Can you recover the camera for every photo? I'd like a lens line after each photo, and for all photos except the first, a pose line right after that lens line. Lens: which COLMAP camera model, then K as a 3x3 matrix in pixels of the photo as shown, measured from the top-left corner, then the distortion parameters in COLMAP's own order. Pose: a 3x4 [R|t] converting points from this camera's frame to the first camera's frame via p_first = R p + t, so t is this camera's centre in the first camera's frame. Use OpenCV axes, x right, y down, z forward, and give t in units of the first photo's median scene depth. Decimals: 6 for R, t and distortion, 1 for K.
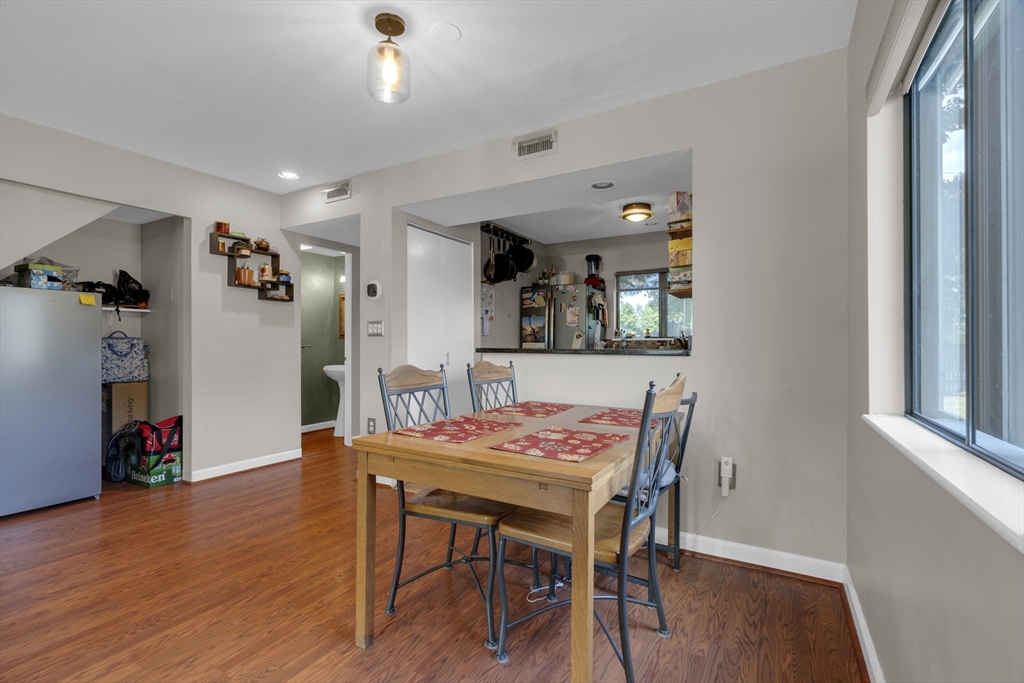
lens RADIAL K [[467.7, 0, 484.9], [0, 467.7, 343.5], [0, 0, 1]] dist [-0.005609, 0.000913]
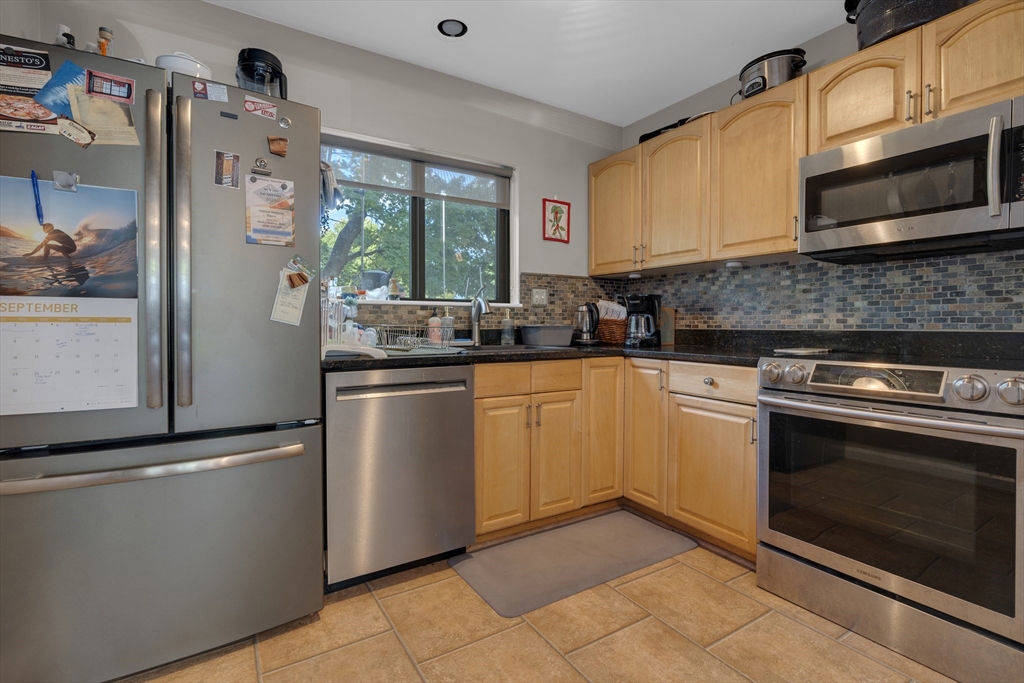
lens RADIAL K [[477.4, 0, 568.2], [0, 477.4, 328.4], [0, 0, 1]] dist [-0.002700, -0.002420]
pose [[0.386473, -0.012101, 0.922221, -0.017797], [0.000896, 0.999918, 0.012745, 0.015216], [-0.922300, -0.004099, 0.386452, 0.966474]]
